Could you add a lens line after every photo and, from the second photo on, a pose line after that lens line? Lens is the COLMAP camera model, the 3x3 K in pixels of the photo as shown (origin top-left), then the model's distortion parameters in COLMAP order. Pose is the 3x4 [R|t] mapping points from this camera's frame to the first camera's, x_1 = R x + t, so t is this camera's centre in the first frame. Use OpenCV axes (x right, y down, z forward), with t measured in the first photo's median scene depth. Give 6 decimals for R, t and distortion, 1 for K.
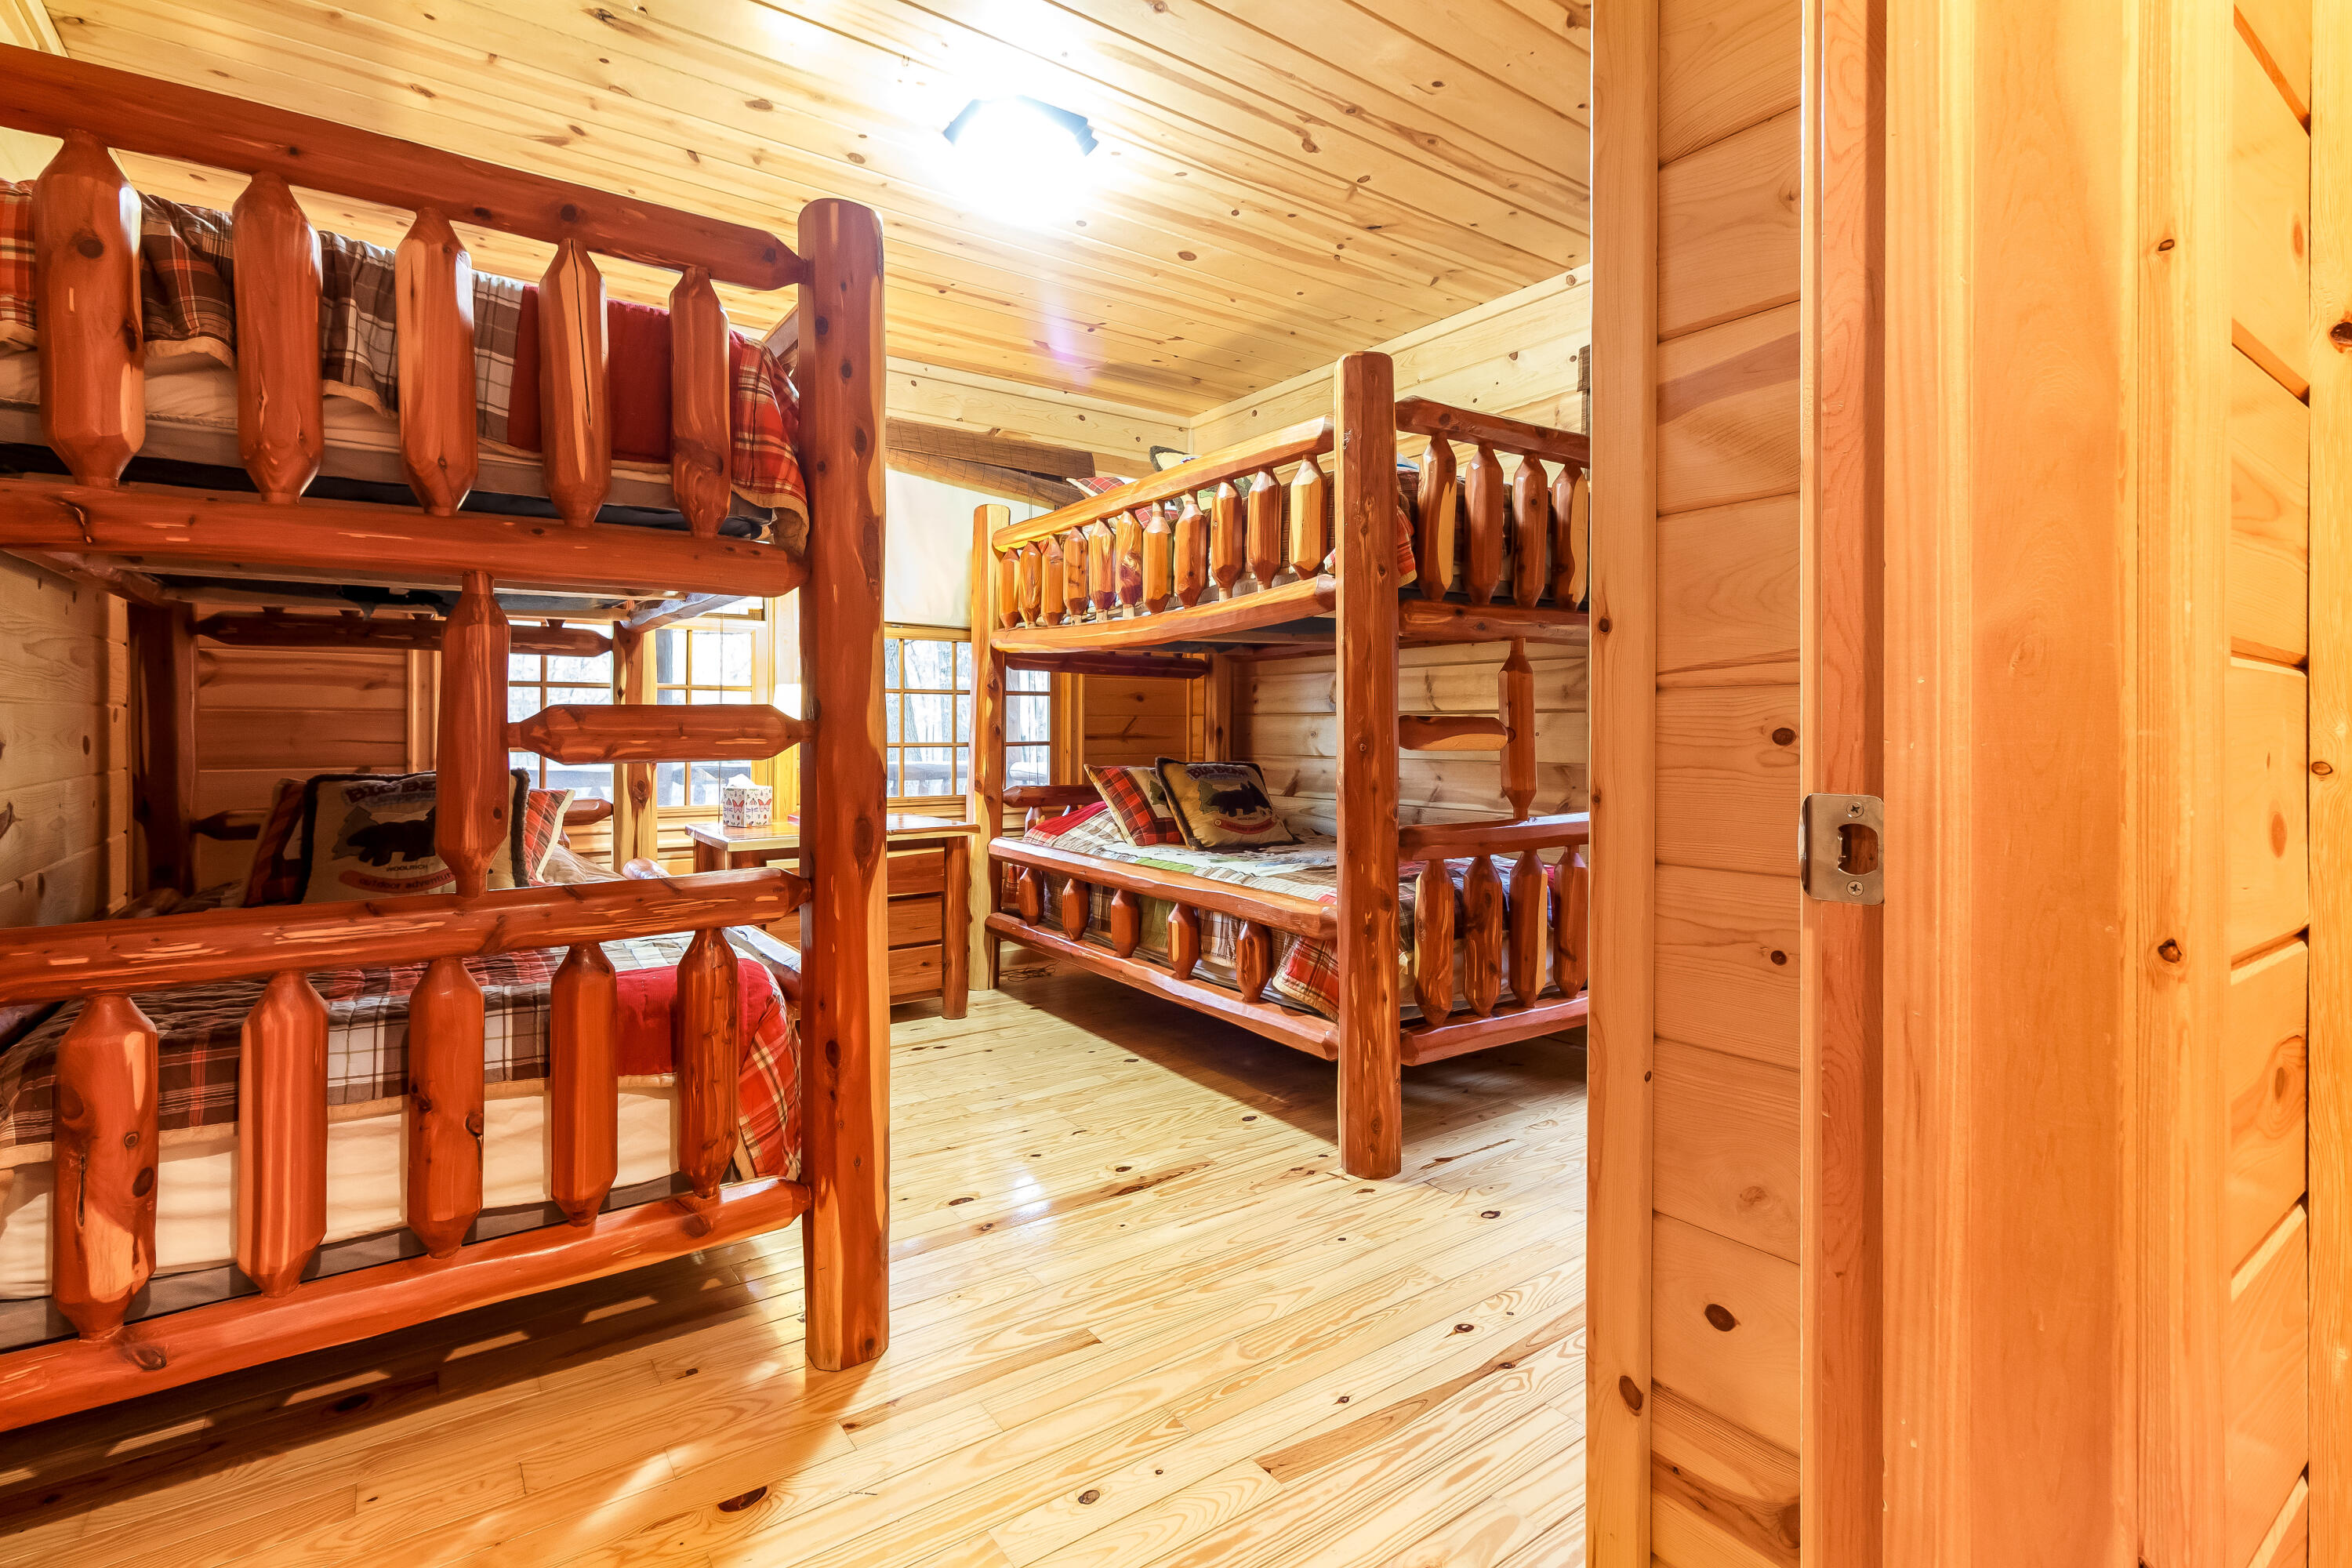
lens RADIAL K [[1087.8, 0, 1169.4], [0, 1087.8, 733.0], [0, 0, 1]] dist [0.003388, 0.000132]
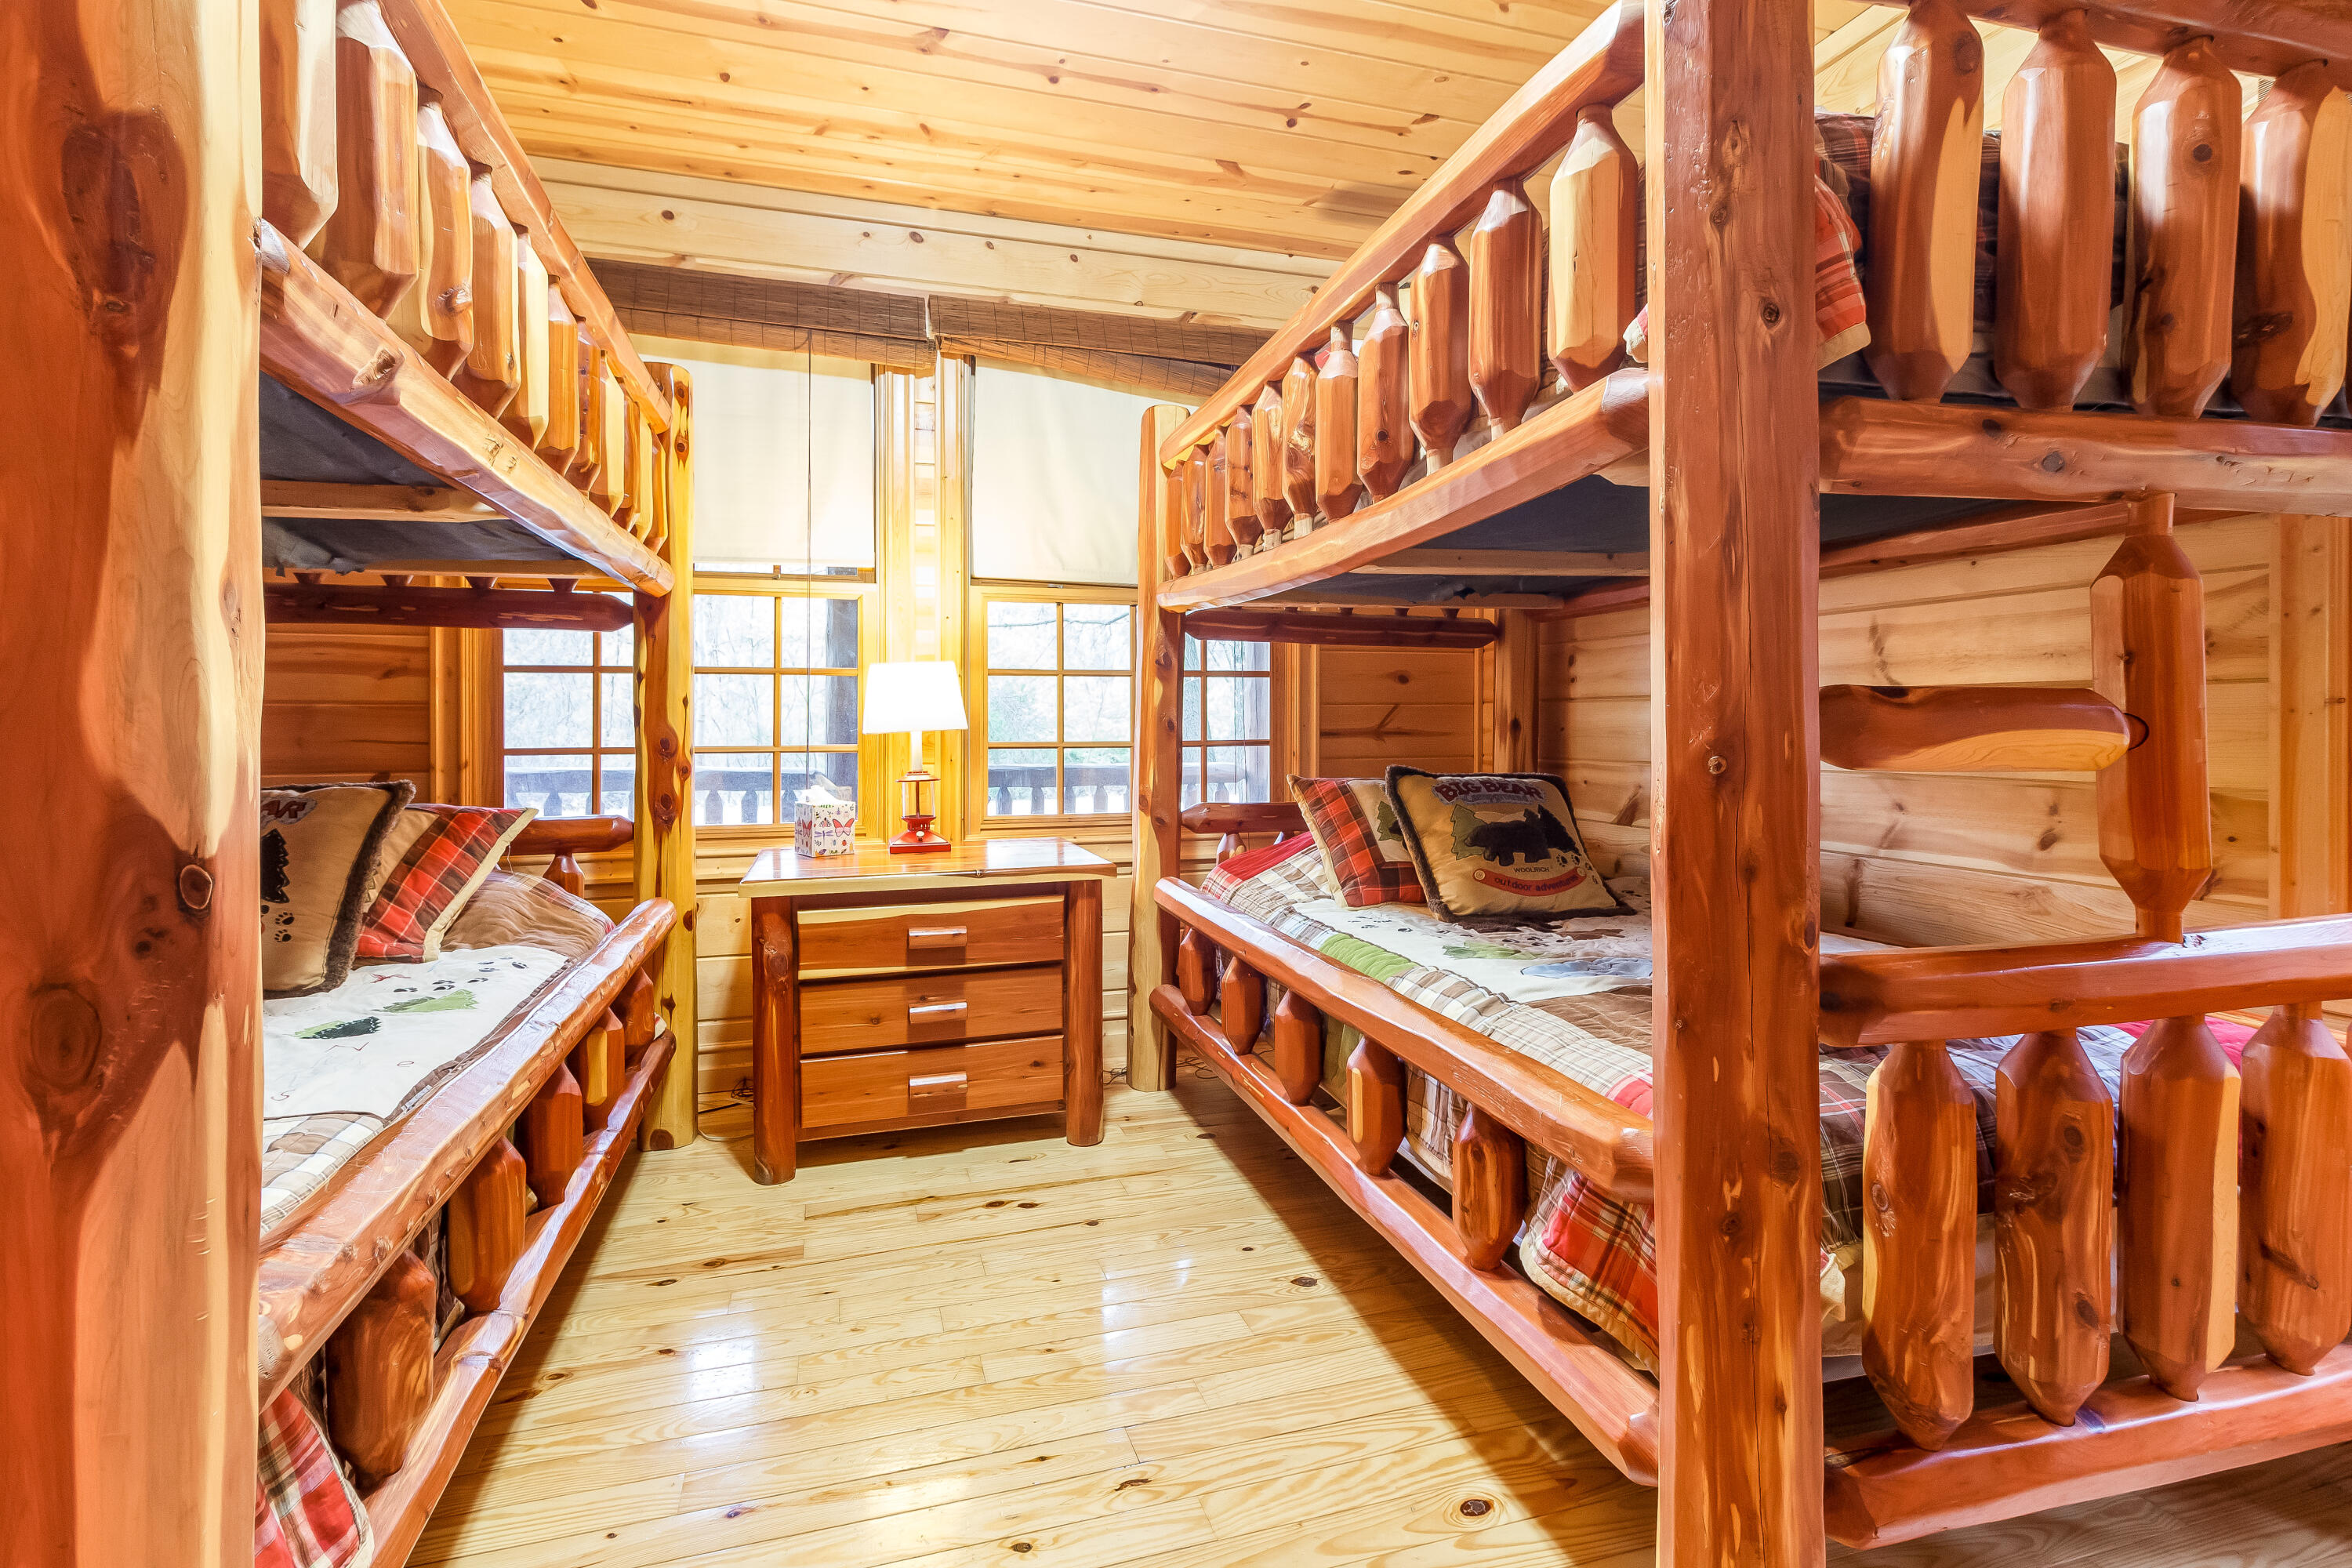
lens RADIAL K [[1087.8, 0, 1172.6], [0, 1087.8, 733.3], [0, 0, 1]] dist [0.003388, 0.000132]
pose [[0.947373, -0.001469, -0.320128, 0.095066], [0.003345, 0.999980, 0.005311, -0.001102], [0.320114, -0.006102, 0.947359, 0.455530]]
